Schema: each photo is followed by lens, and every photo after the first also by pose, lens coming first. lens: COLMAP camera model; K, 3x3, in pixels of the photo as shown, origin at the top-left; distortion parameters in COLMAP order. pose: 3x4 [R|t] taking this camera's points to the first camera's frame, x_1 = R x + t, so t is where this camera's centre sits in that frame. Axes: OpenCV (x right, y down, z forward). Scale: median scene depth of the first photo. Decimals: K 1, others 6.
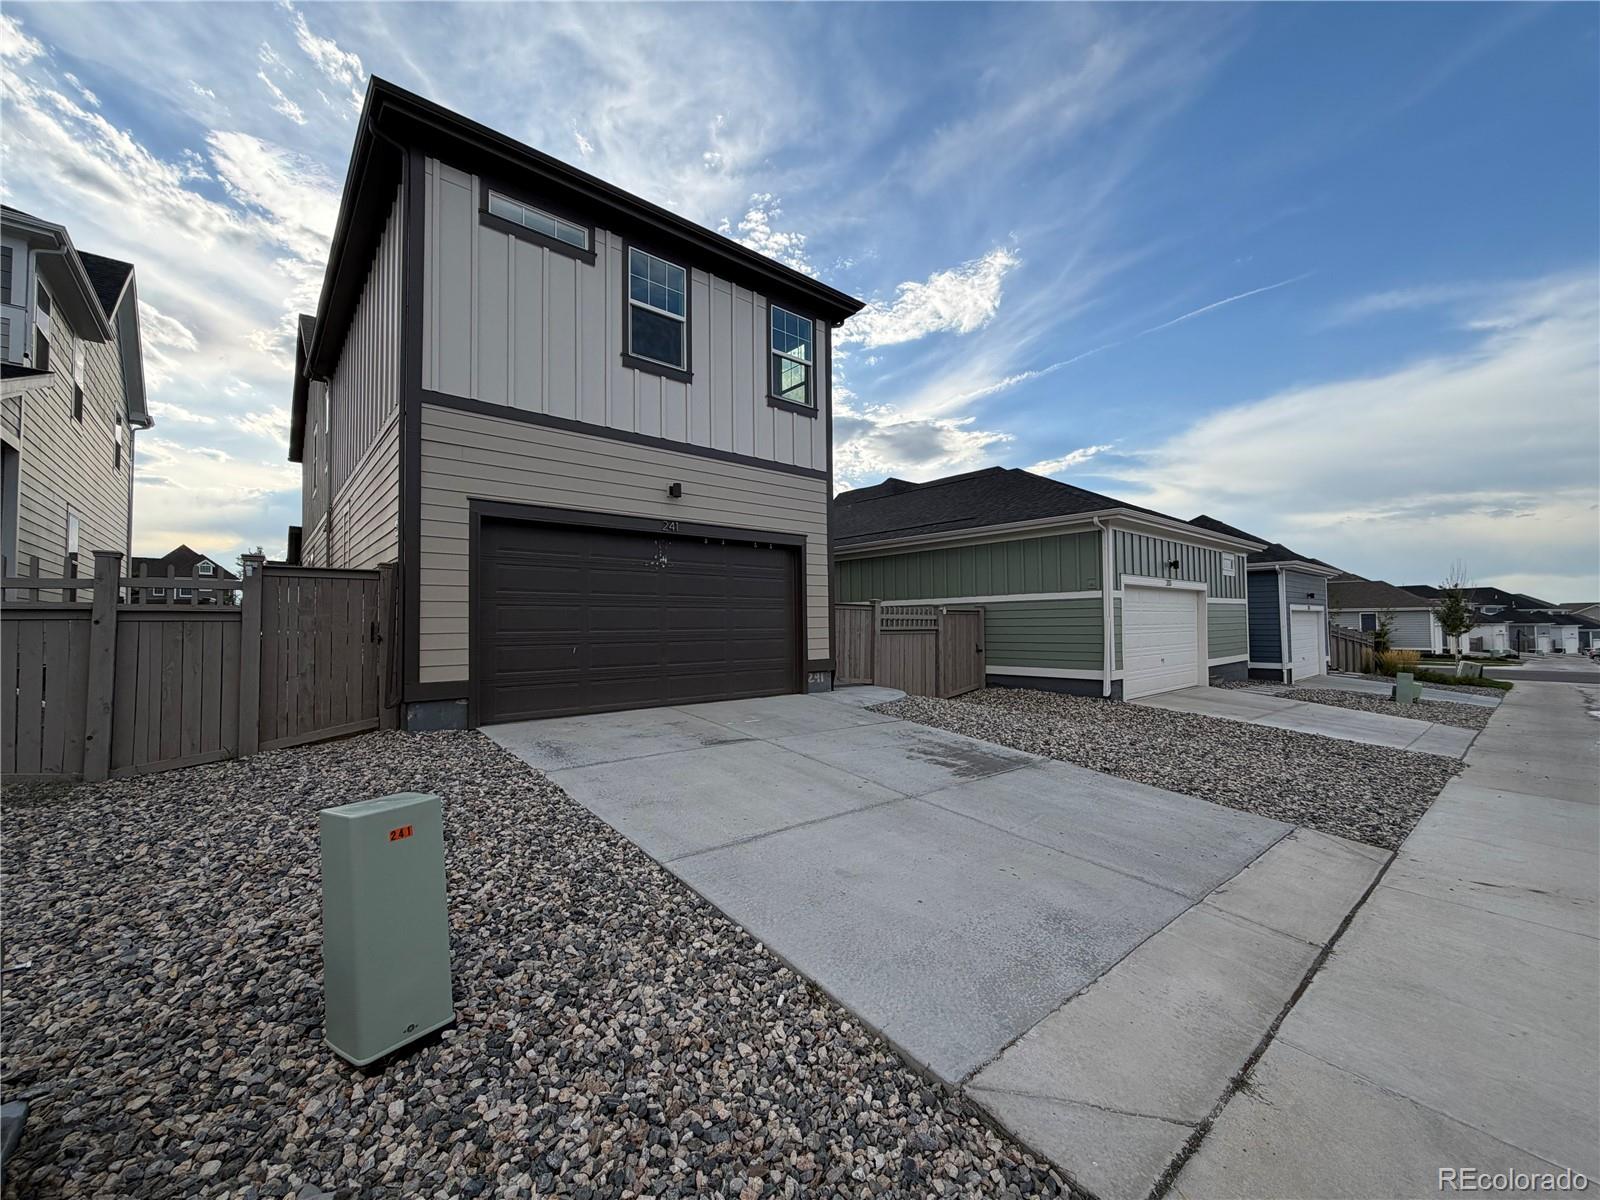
lens RADIAL K [[632.7, 0, 794.8], [0, 632.7, 601.0], [0, 0, 1]] dist [0.002243, -0.000117]
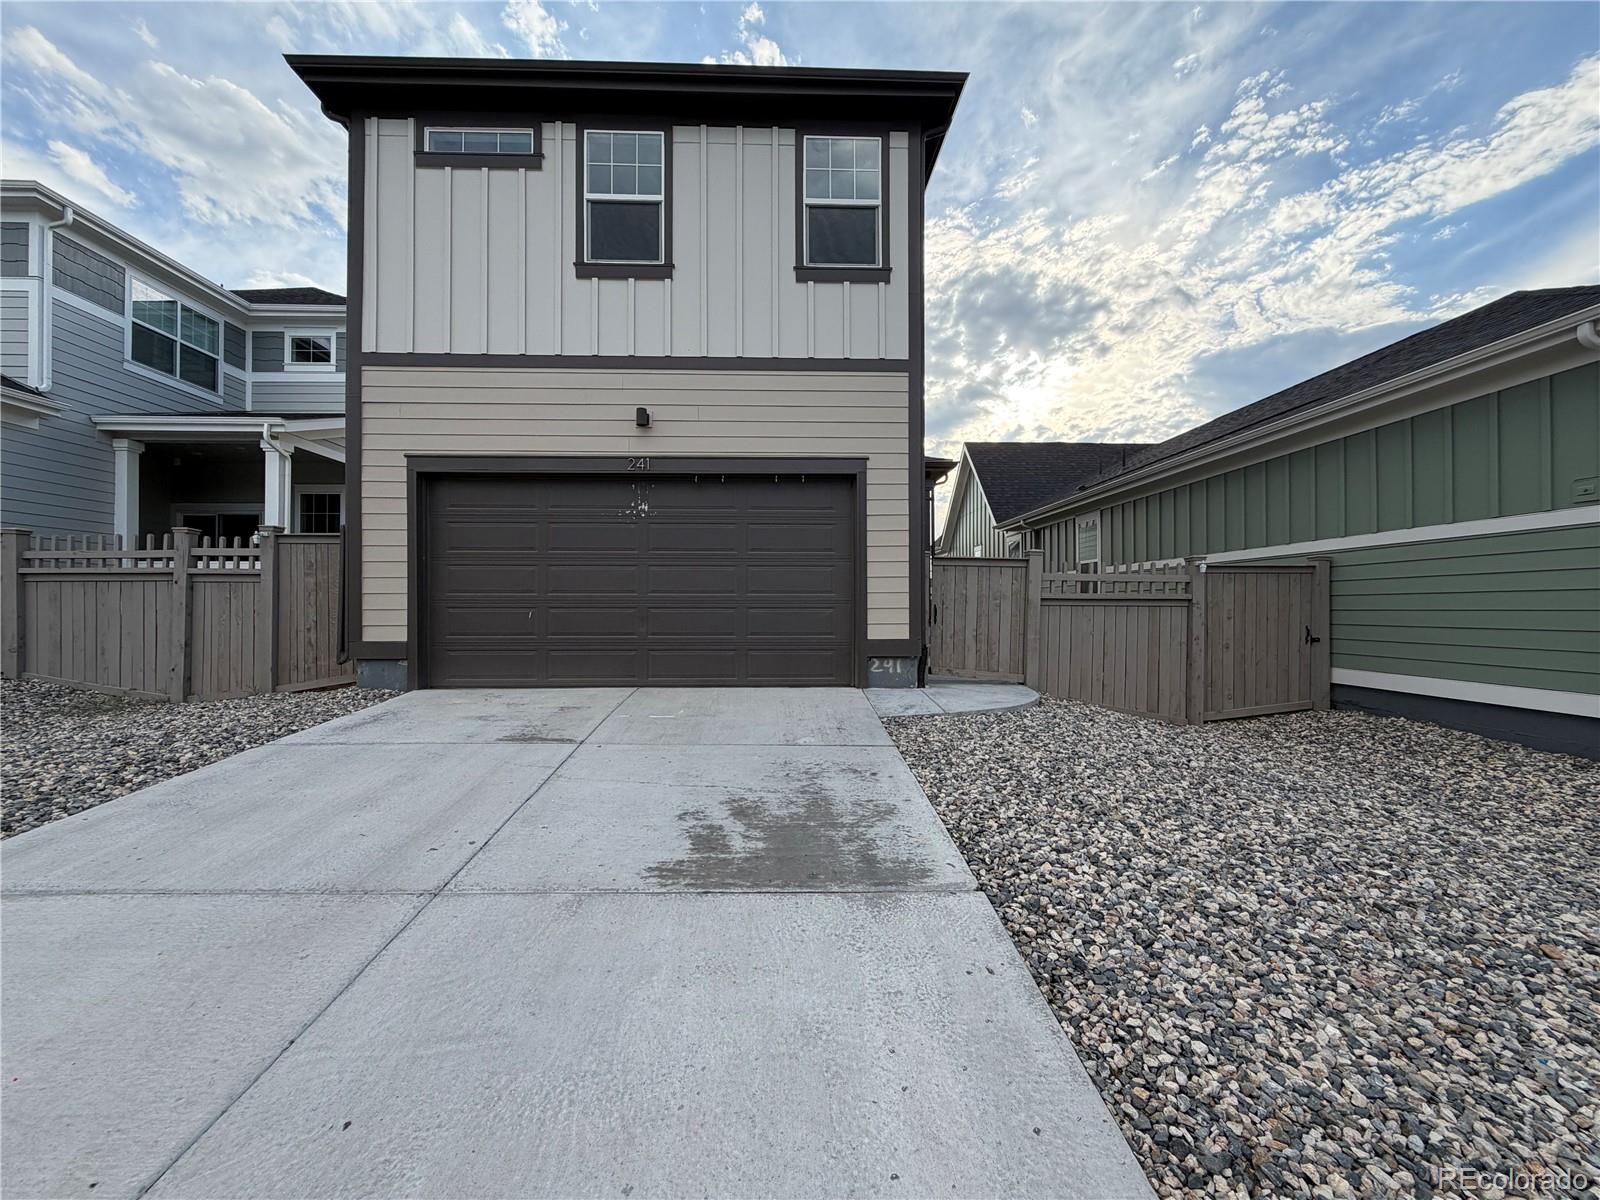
lens RADIAL K [[632.7, 0, 794.8], [0, 632.7, 601.0], [0, 0, 1]] dist [0.002243, -0.000117]
pose [[0.784049, 0.001150, -0.620698, 0.447174], [0.017103, 0.999579, 0.023457, 0.039392], [0.620463, -0.029007, 0.783699, 0.477531]]
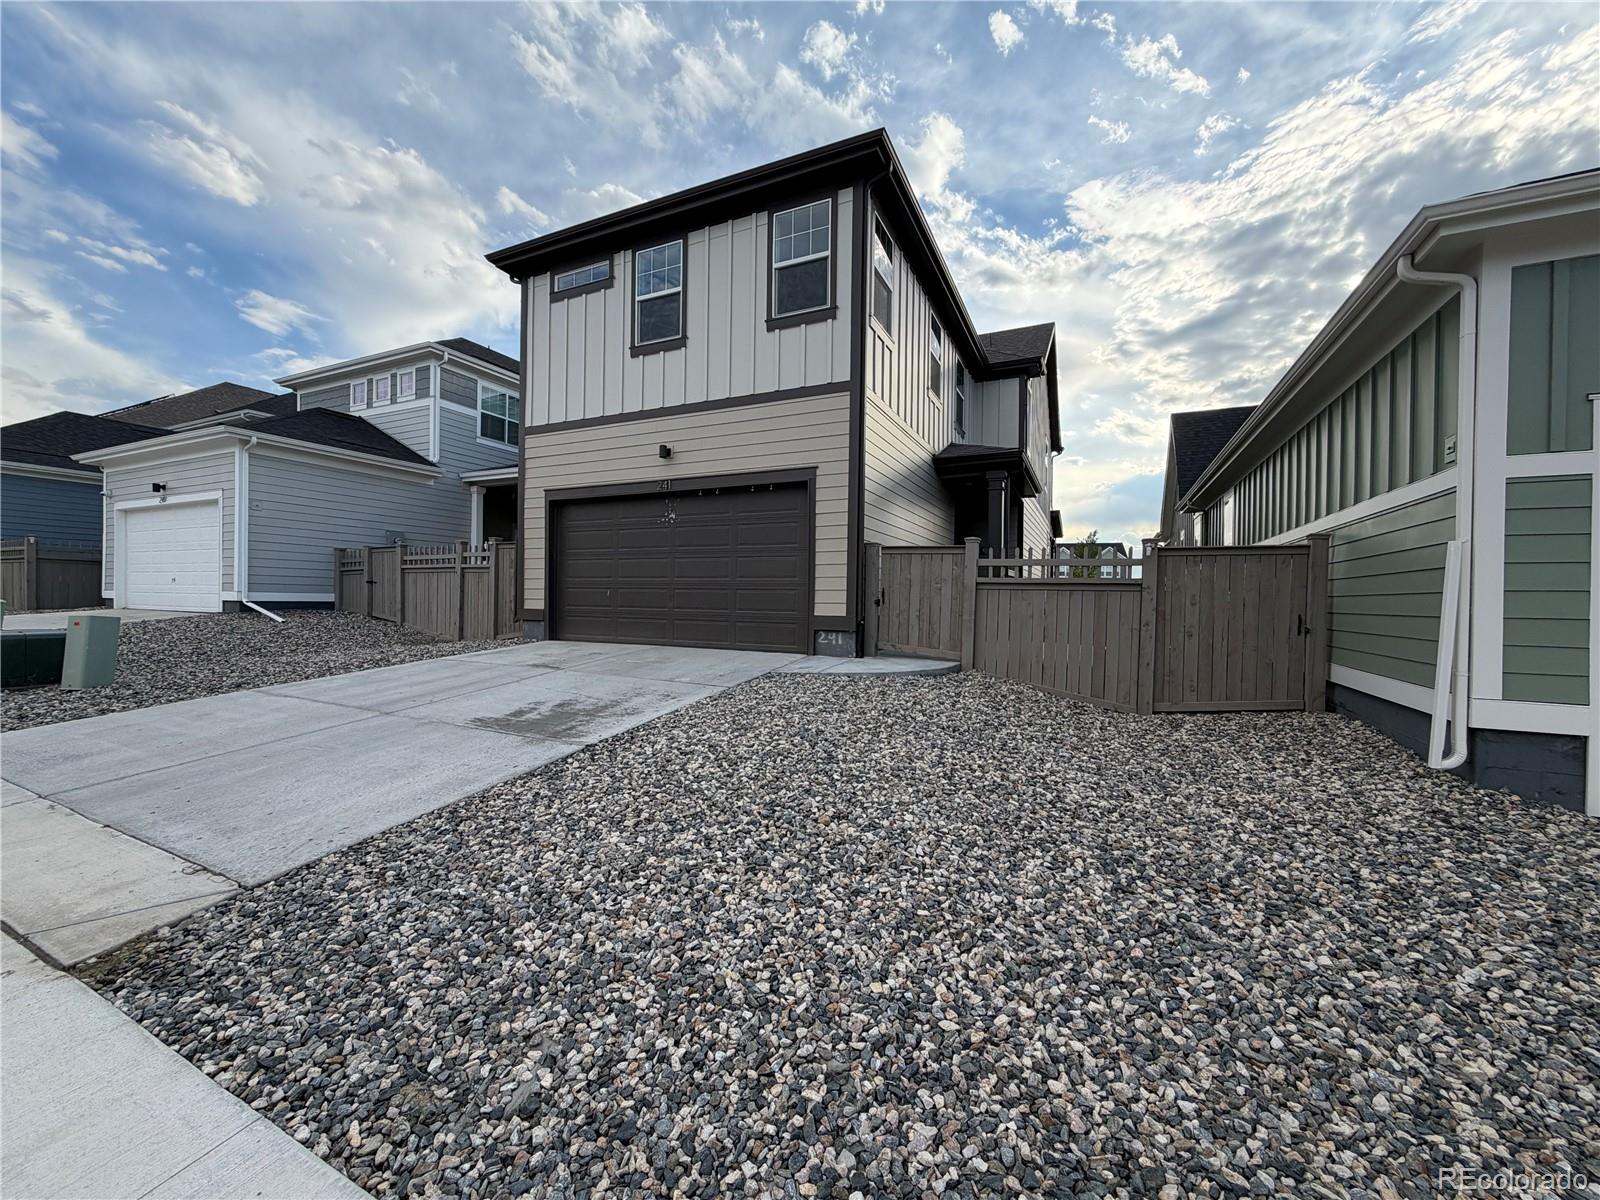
lens RADIAL K [[639.2, 0, 800.0], [0, 639.2, 600.0], [0, 0, 1]] dist [0.000154, 0.010000]
pose [[0.407978, 0.015815, -0.912855, 0.913468], [0.017780, 0.999523, 0.025263, 0.058680], [0.912818, -0.026538, 0.407502, 0.737057]]
